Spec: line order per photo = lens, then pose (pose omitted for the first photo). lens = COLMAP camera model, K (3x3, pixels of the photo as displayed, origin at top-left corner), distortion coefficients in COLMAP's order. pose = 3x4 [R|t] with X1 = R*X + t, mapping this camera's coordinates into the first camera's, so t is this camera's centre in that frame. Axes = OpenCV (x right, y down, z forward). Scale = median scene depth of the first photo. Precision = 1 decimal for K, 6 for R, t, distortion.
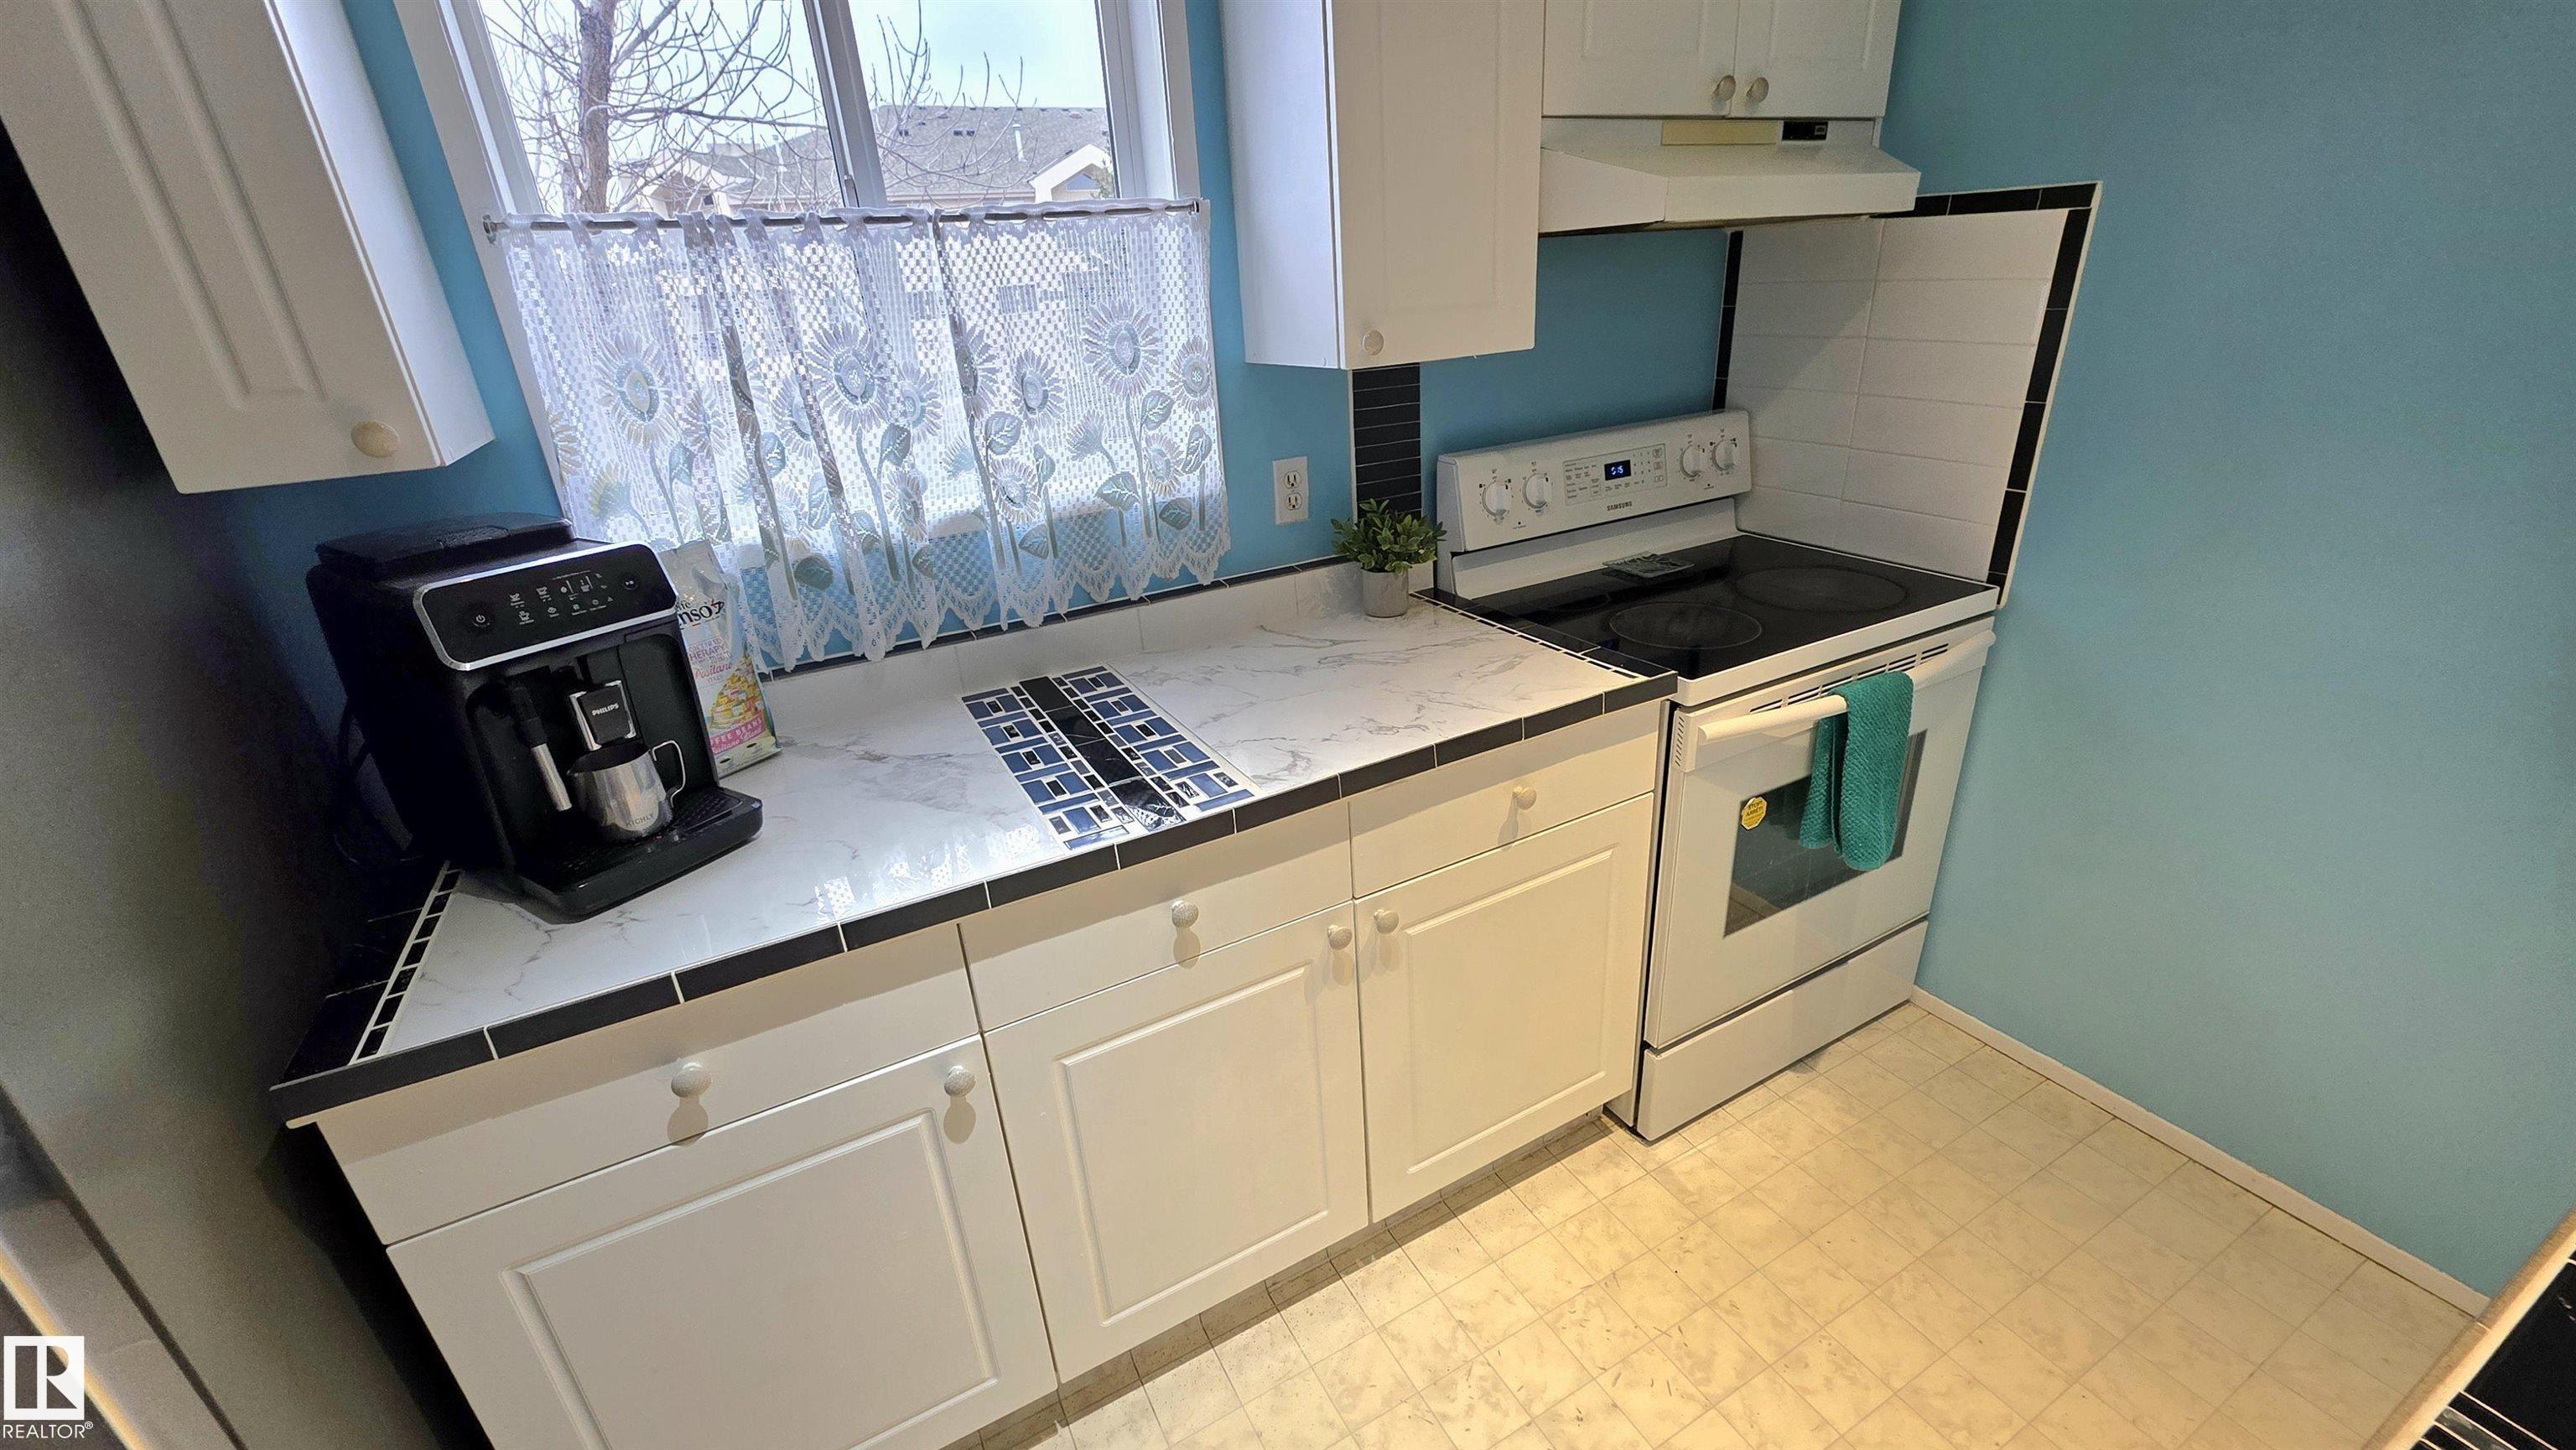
lens RADIAL K [[1027.8, 0, 1288.0], [0, 1027.8, 725.0], [0, 0, 1]] dist [-0.000798, 0.000242]
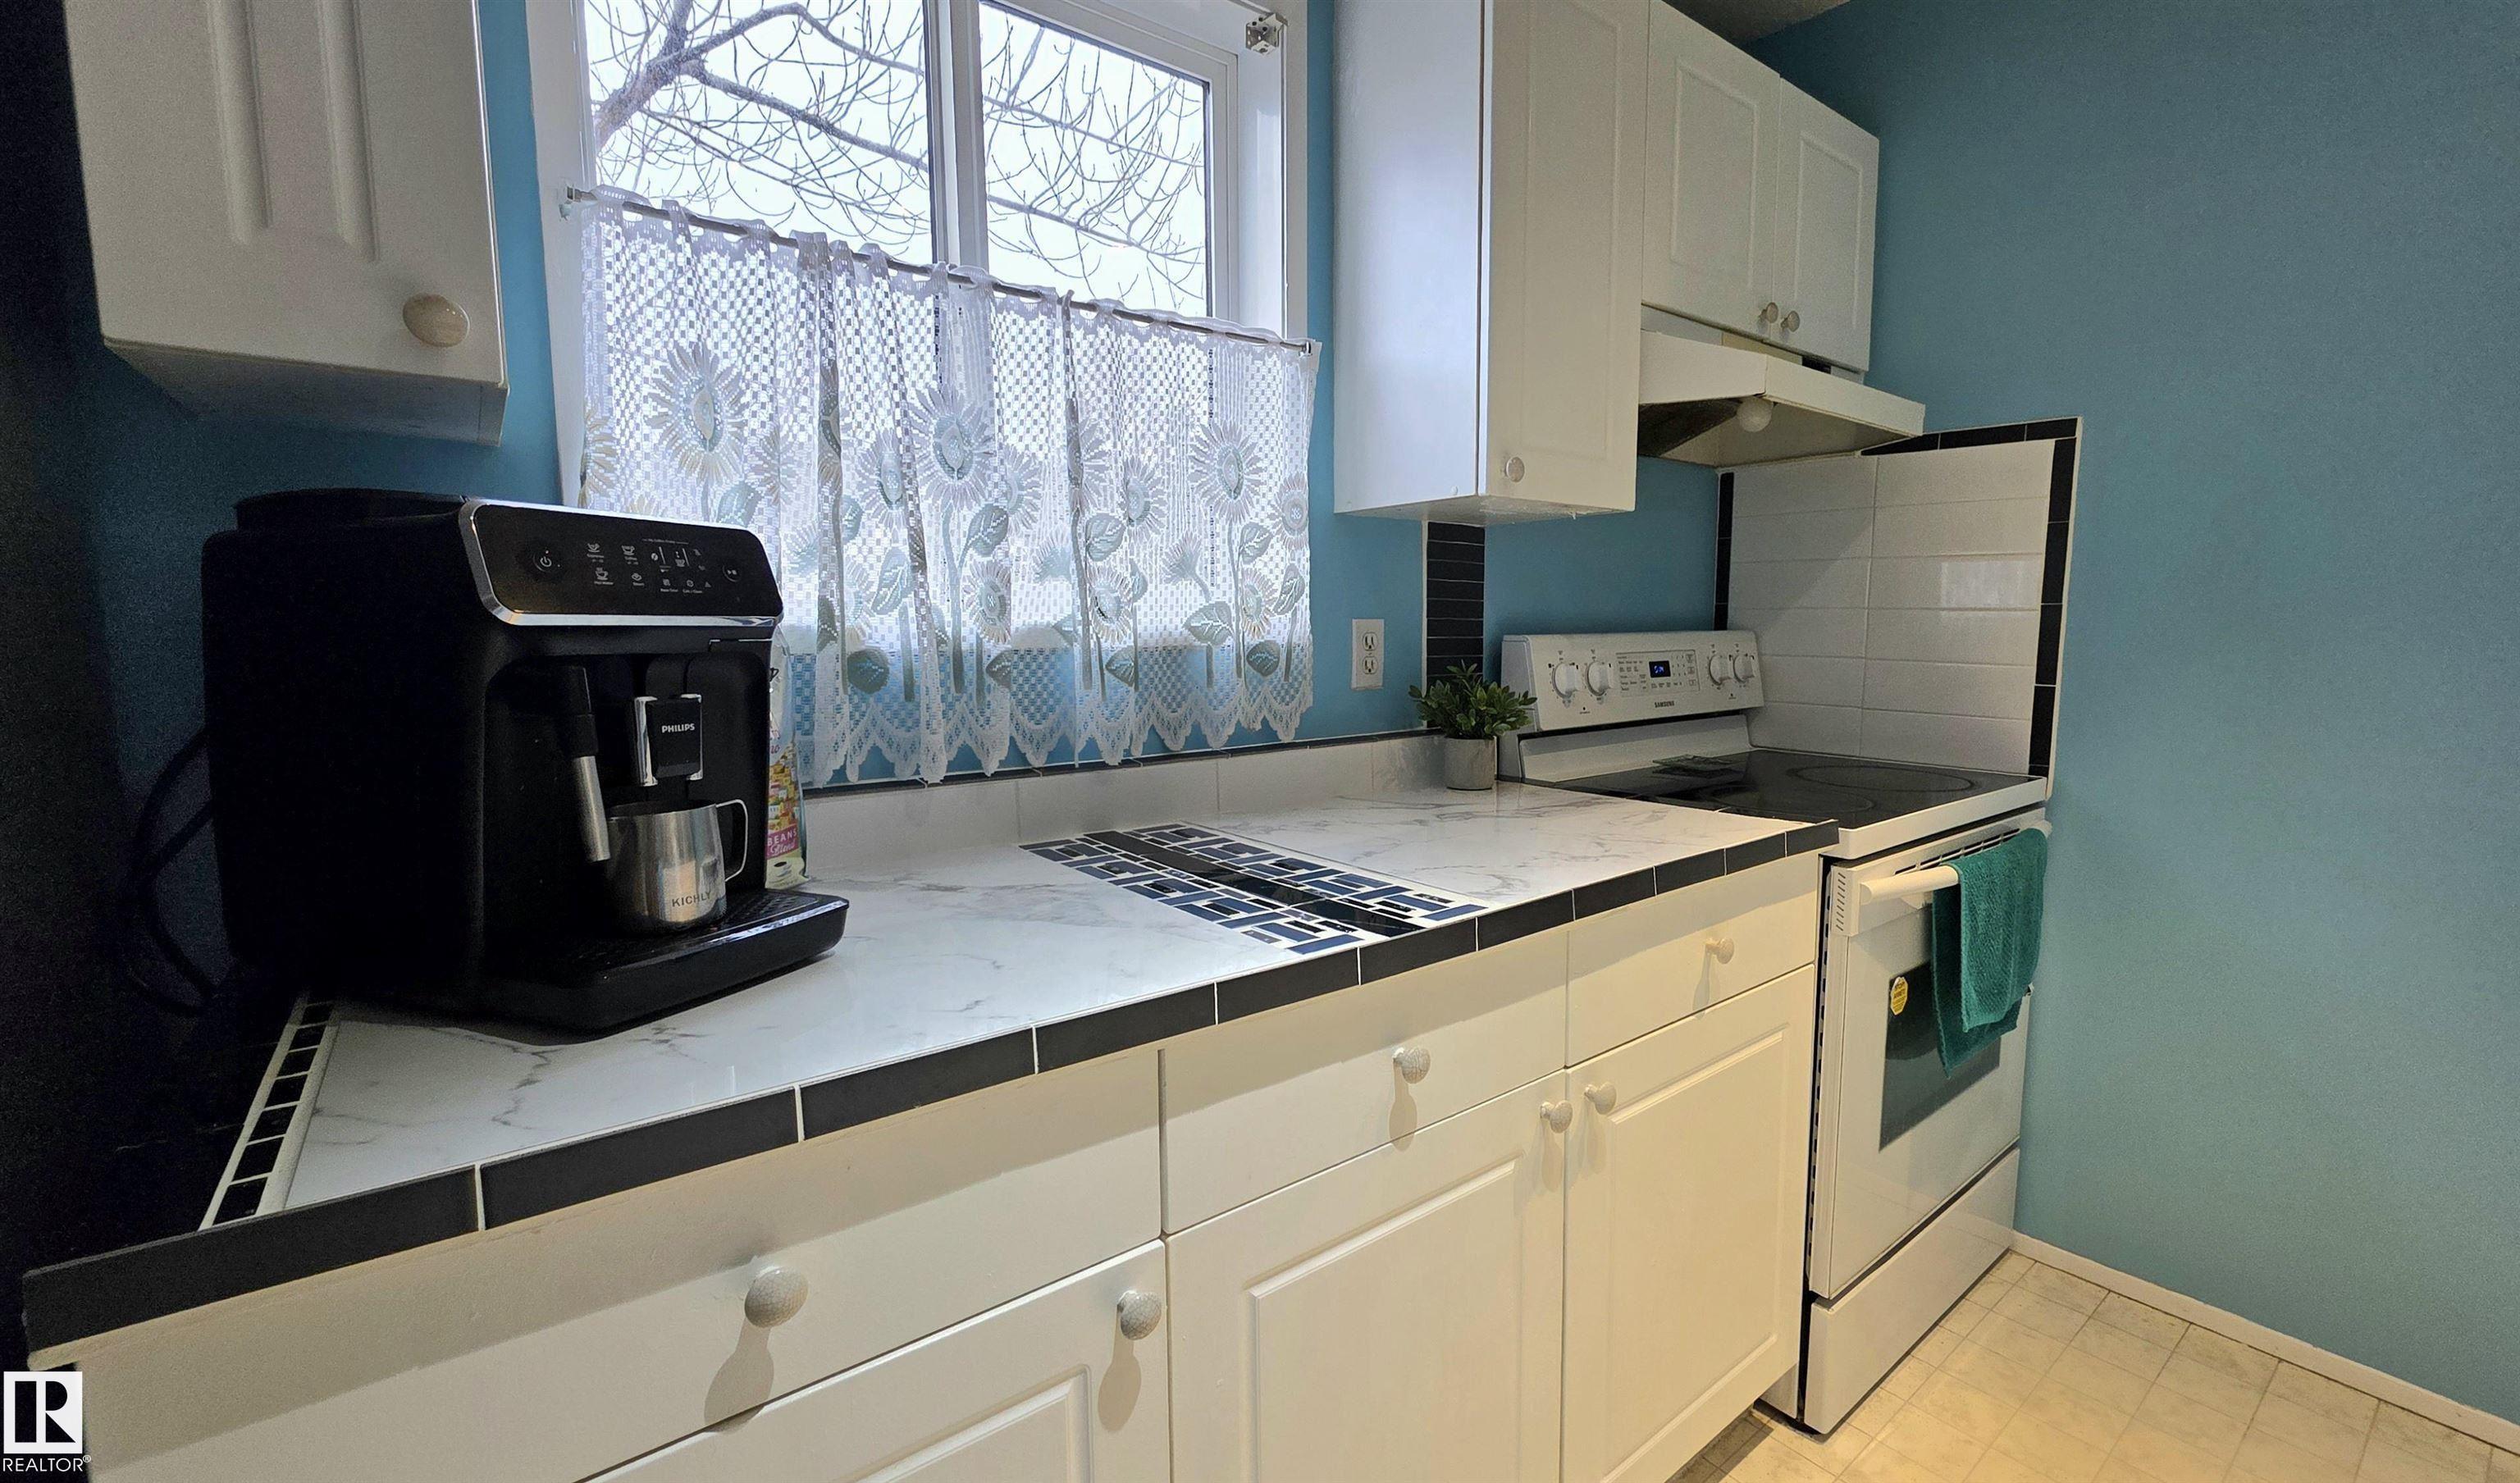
lens RADIAL K [[1053.2, 0, 1310.4], [0, 1053.2, 742.0], [0, 0, 1]] dist [0.002066, -0.000003]
pose [[0.981380, 0.036212, 0.188634, -0.262943], [0.021435, 0.955287, -0.294901, 0.147662], [-0.190879, 0.293453, 0.936723, 0.176175]]
